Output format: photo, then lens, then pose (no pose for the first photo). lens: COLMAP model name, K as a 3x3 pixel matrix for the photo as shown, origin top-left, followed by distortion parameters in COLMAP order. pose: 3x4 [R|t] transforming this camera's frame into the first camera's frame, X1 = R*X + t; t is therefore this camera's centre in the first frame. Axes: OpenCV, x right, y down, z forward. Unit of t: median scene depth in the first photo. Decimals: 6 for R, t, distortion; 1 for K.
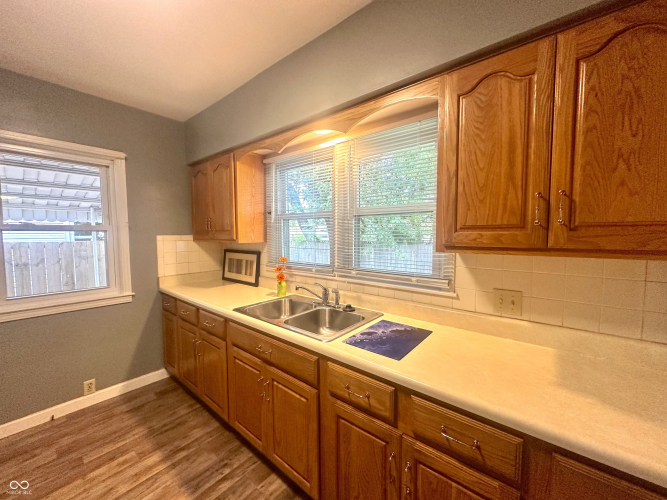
lens RADIAL K [[266.2, 0, 332.7], [0, 266.2, 250.1], [0, 0, 1]] dist [-0.002455, 0.000932]
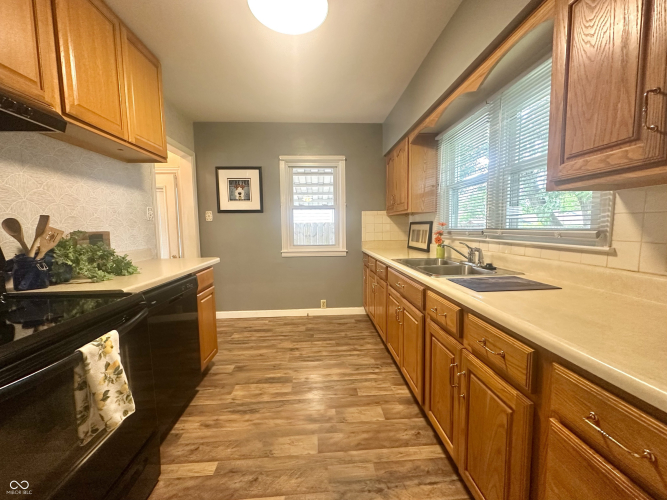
lens RADIAL K [[266.2, 0, 333.2], [0, 266.2, 249.9], [0, 0, 1]] dist [-0.002455, 0.000932]
pose [[0.684833, 0.055902, -0.726553, 0.370724], [-0.033976, 0.998418, 0.044795, 0.127319], [0.727908, -0.005992, 0.685649, -0.104484]]
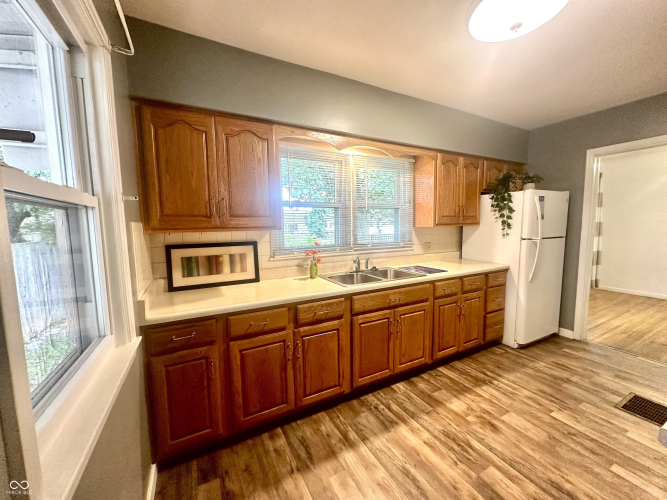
lens RADIAL K [[266.2, 0, 330.8], [0, 266.2, 248.5], [0, 0, 1]] dist [-0.002455, 0.000932]
pose [[0.382550, -0.085347, 0.919984, -1.392114], [0.073864, 0.995362, 0.061625, -0.010499], [-0.920977, 0.044379, 0.387080, 0.615538]]
